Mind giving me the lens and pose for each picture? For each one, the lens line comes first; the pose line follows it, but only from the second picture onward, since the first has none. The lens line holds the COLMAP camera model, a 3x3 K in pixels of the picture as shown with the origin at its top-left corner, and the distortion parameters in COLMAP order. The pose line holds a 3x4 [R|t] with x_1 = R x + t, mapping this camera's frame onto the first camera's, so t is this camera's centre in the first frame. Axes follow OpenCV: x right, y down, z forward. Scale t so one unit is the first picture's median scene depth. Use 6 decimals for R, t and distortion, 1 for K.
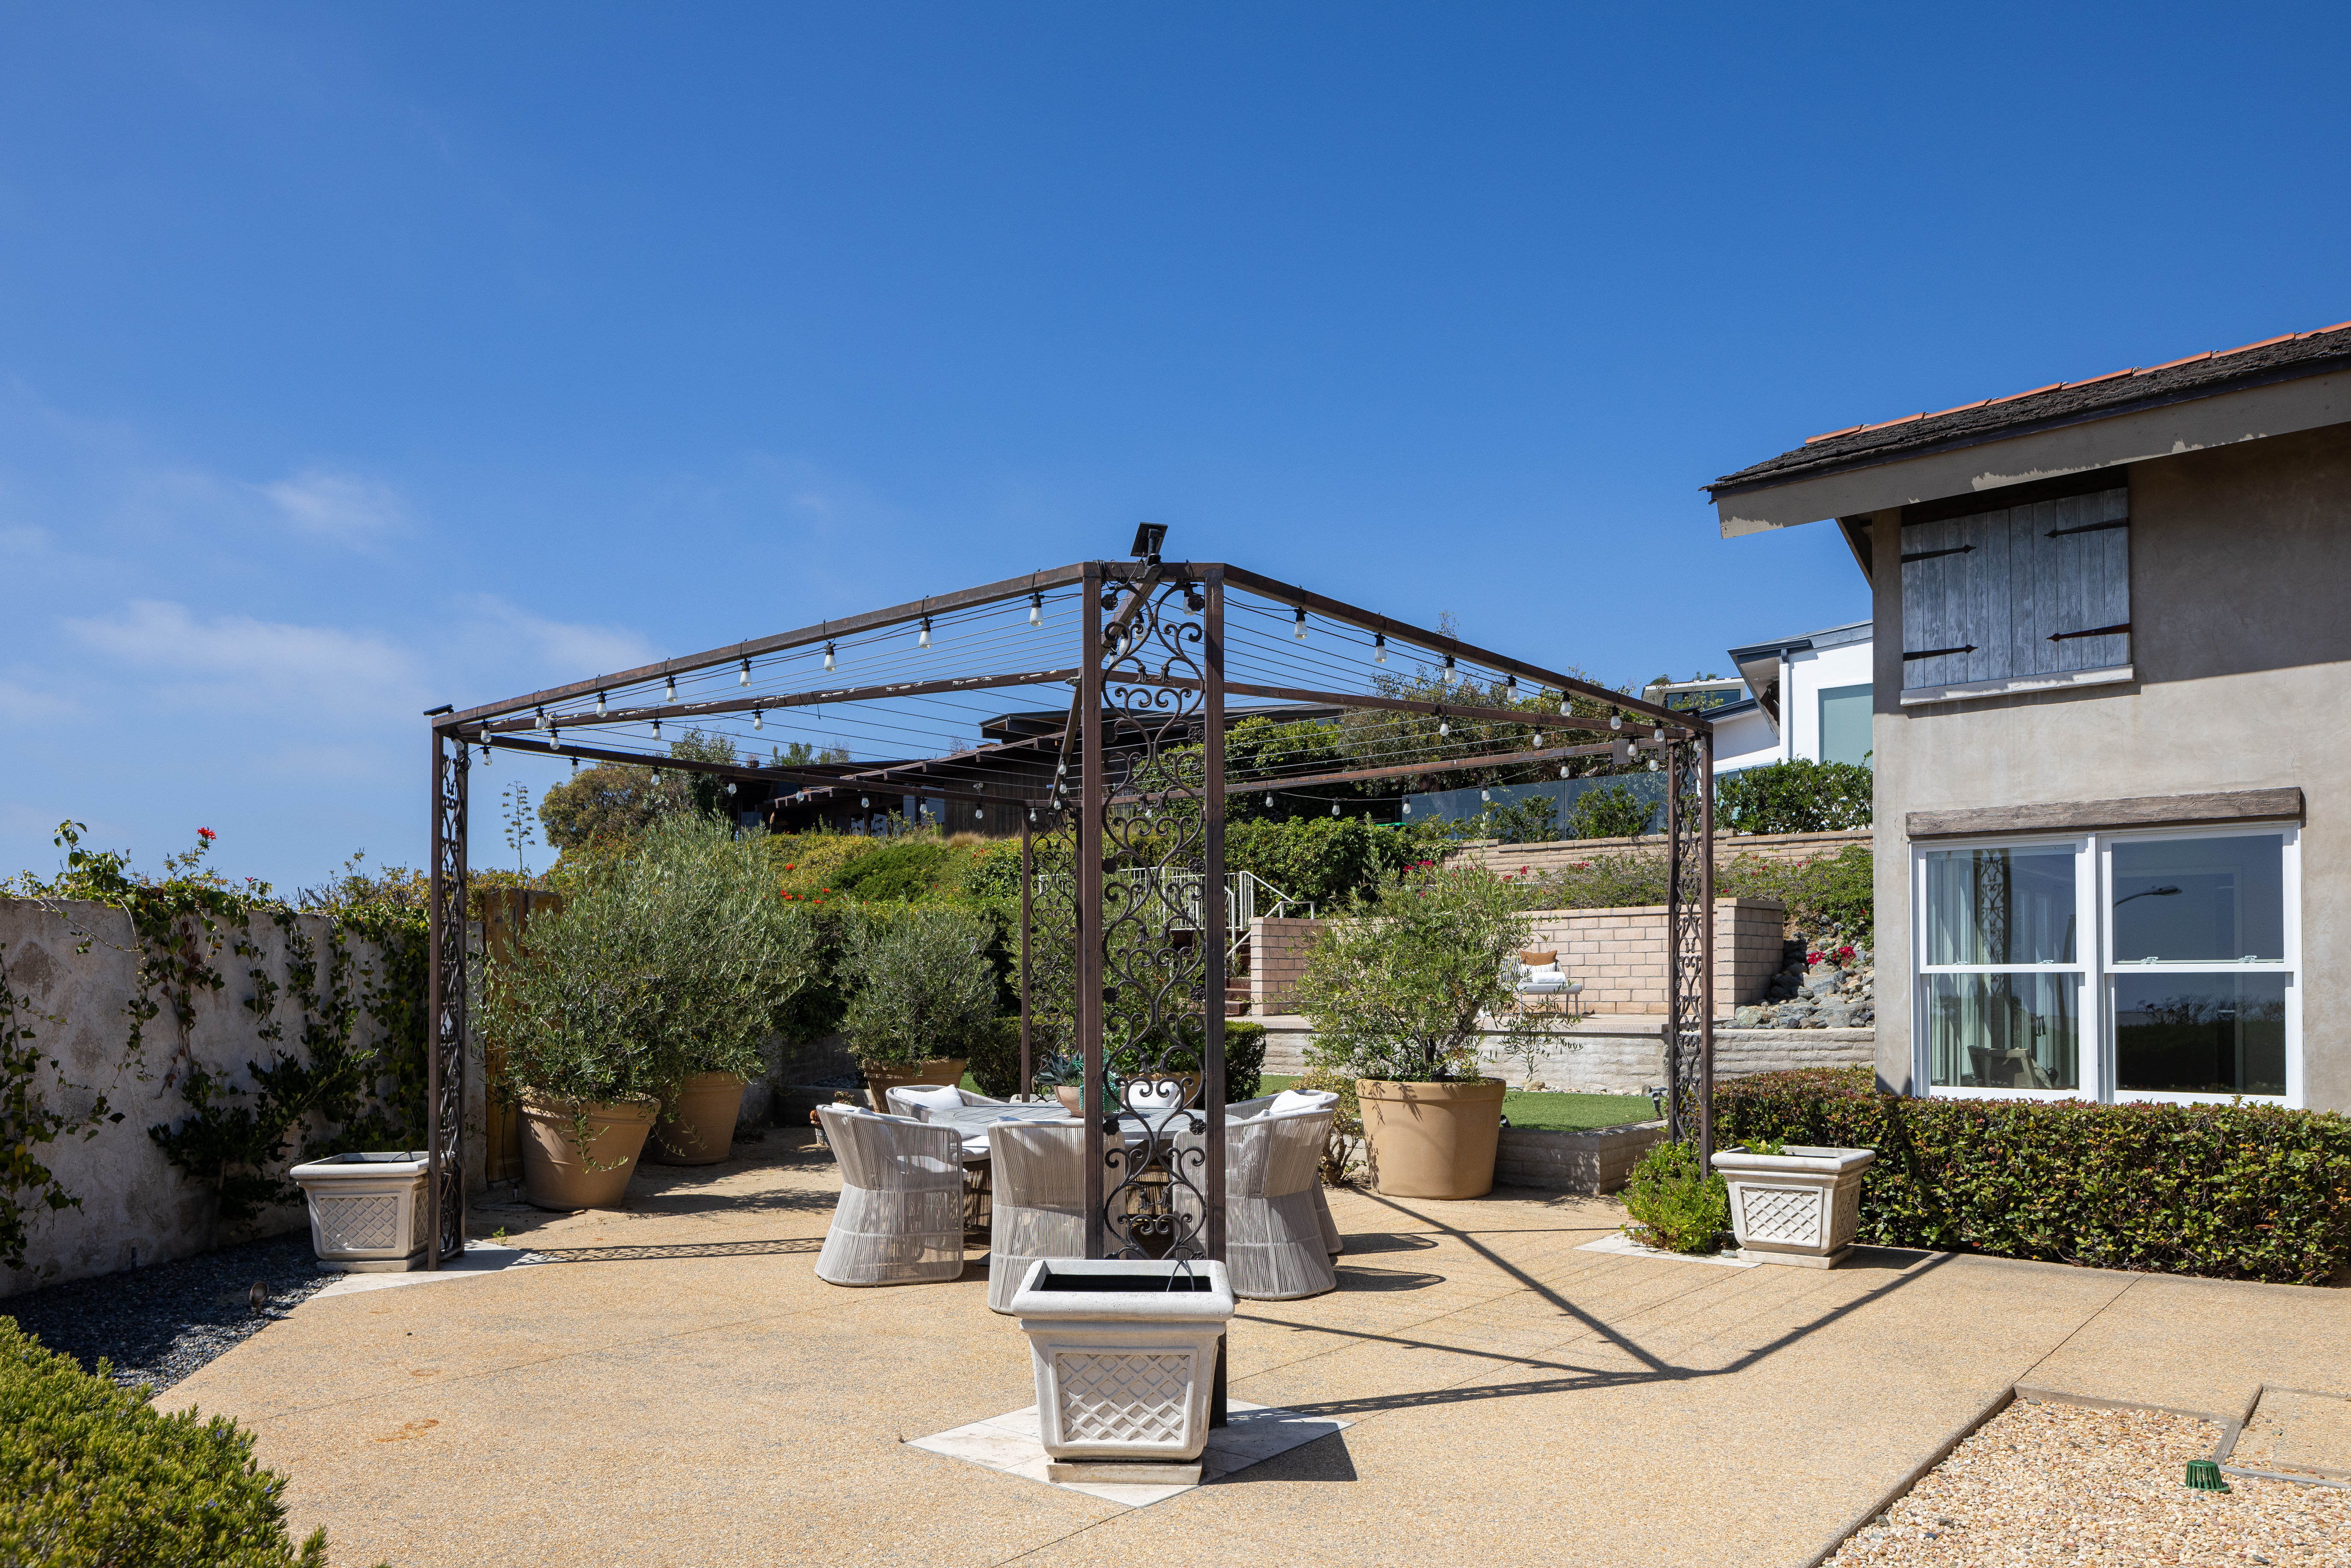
lens RADIAL K [[1517.5, 0, 1177.9], [0, 1517.5, 798.9], [0, 0, 1]] dist [-0.004765, -0.003154]
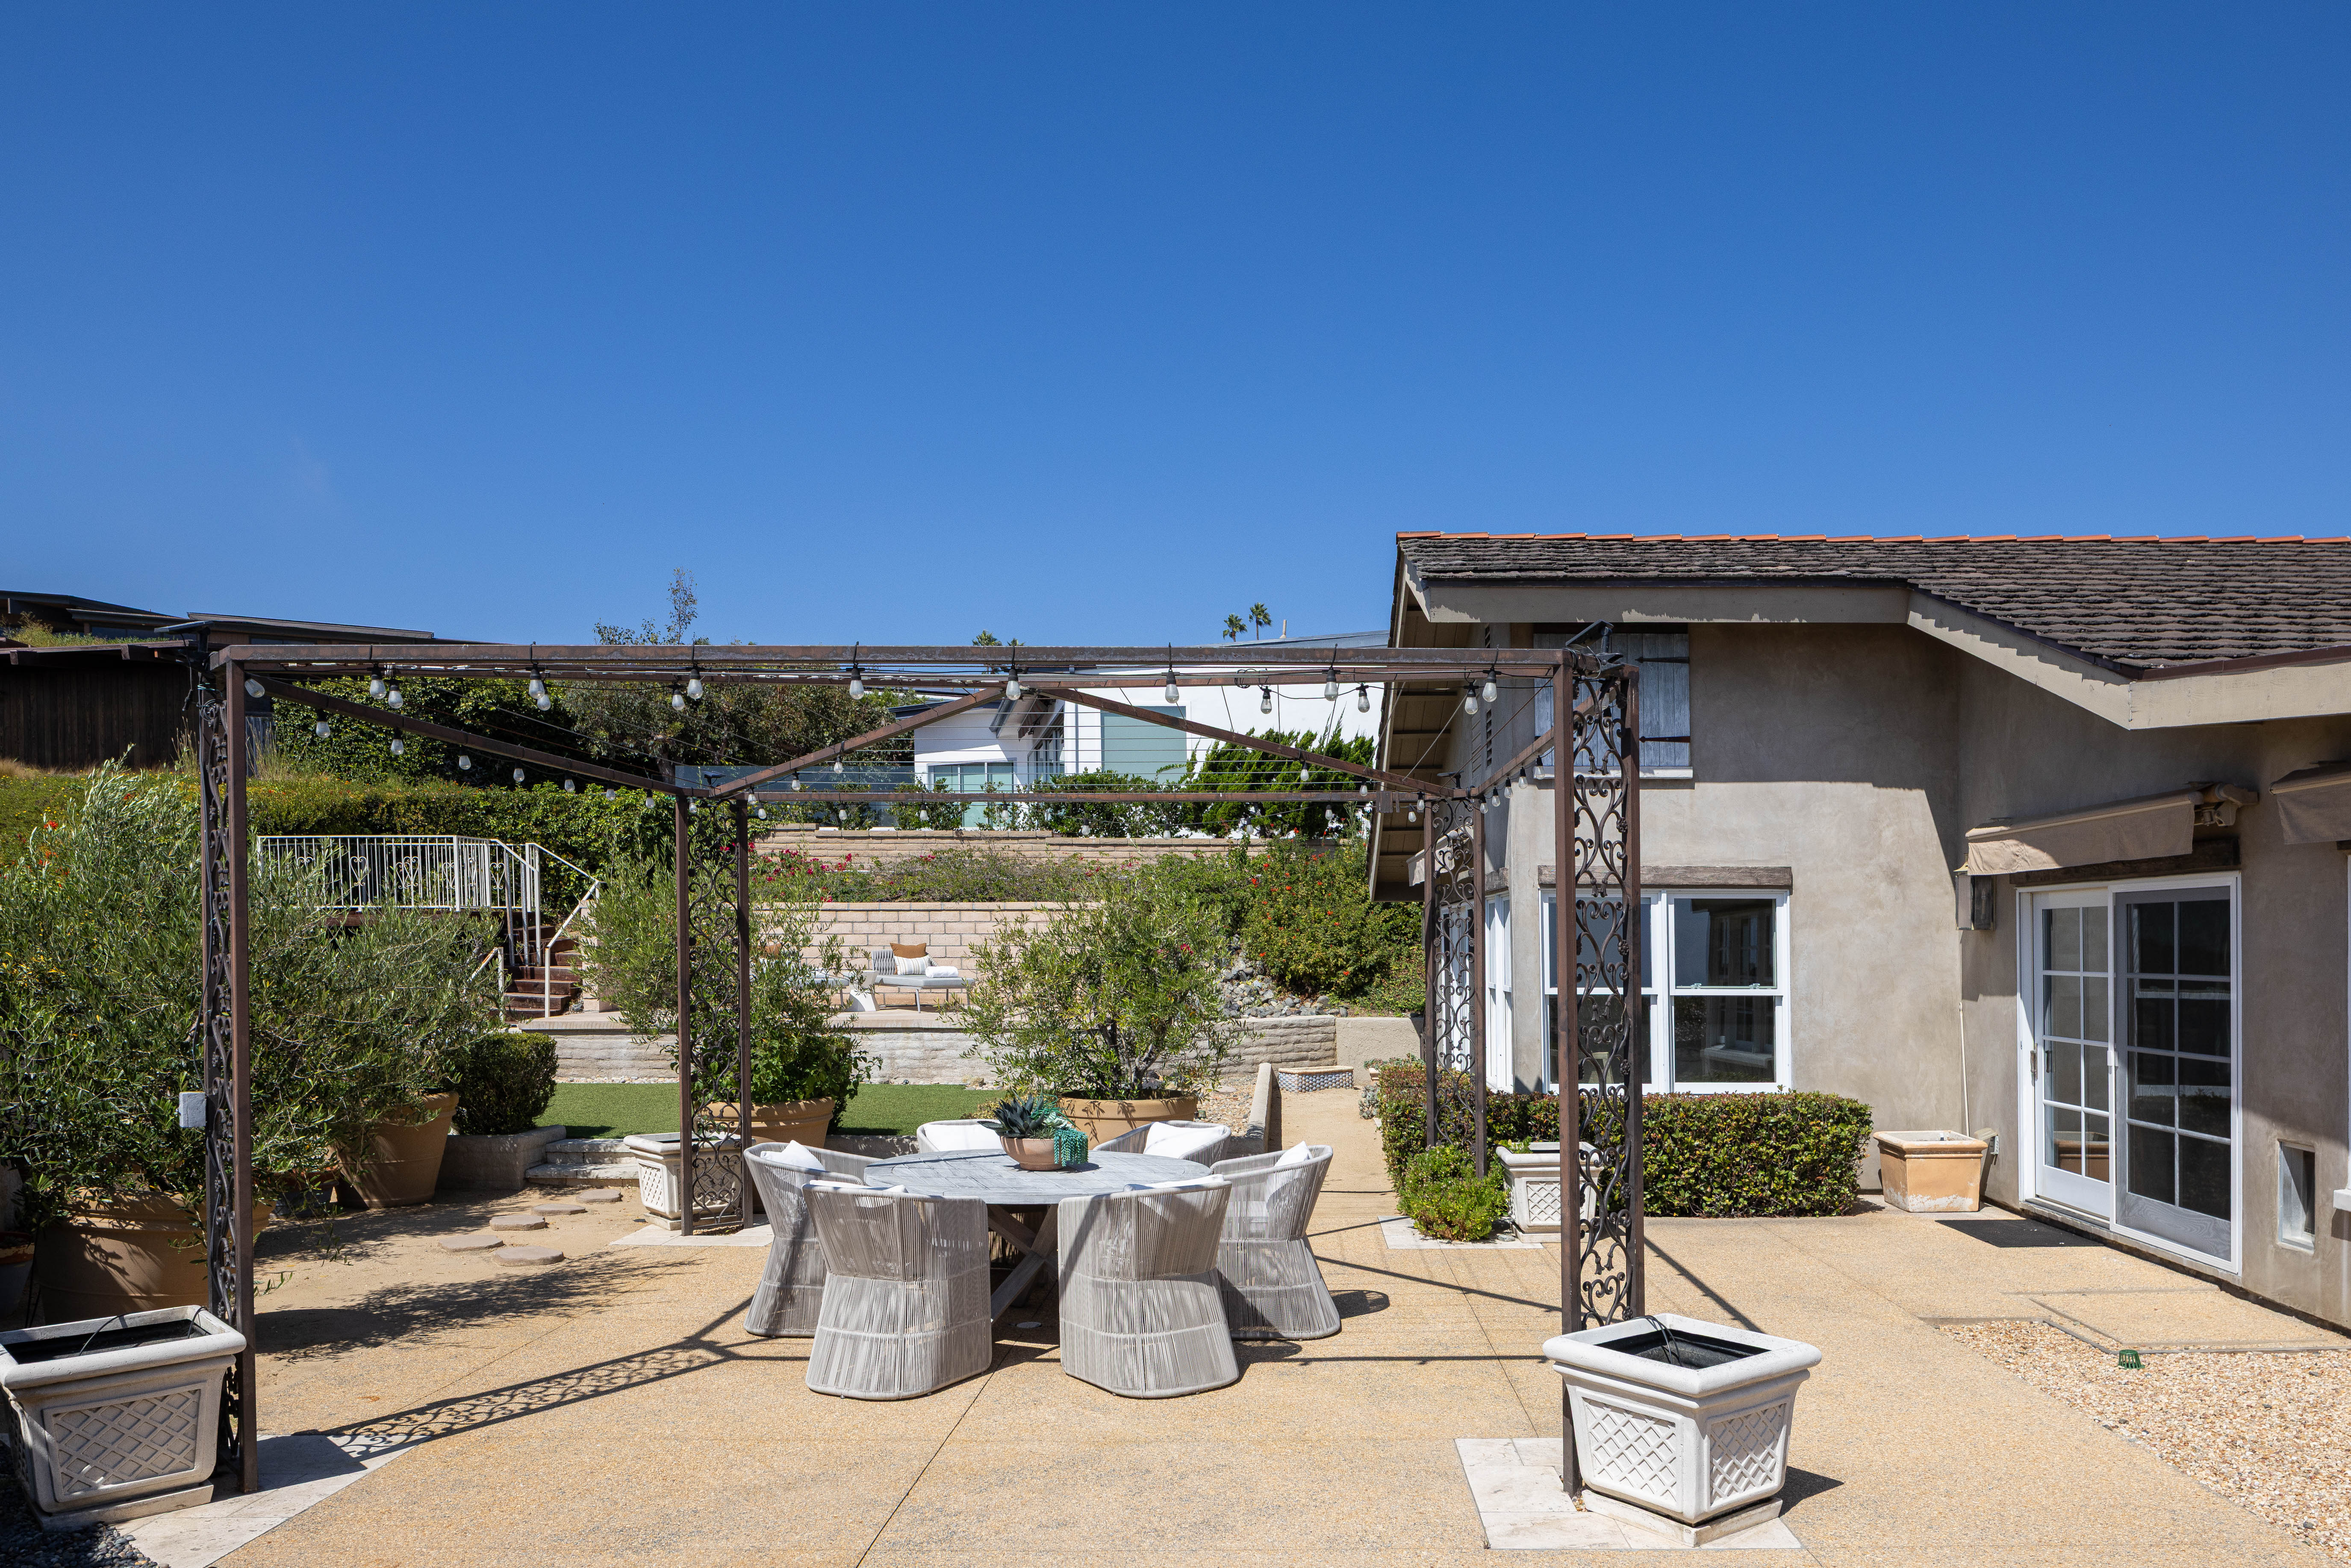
lens RADIAL K [[1517.5, 0, 1193.0], [0, 1517.5, 782.5], [0, 0, 1]] dist [-0.004765, -0.003154]
pose [[0.773679, 0.072347, 0.629434, -0.328963], [-0.083112, 0.996463, -0.012374, -0.012211], [-0.628103, -0.042740, 0.776956, 0.130377]]
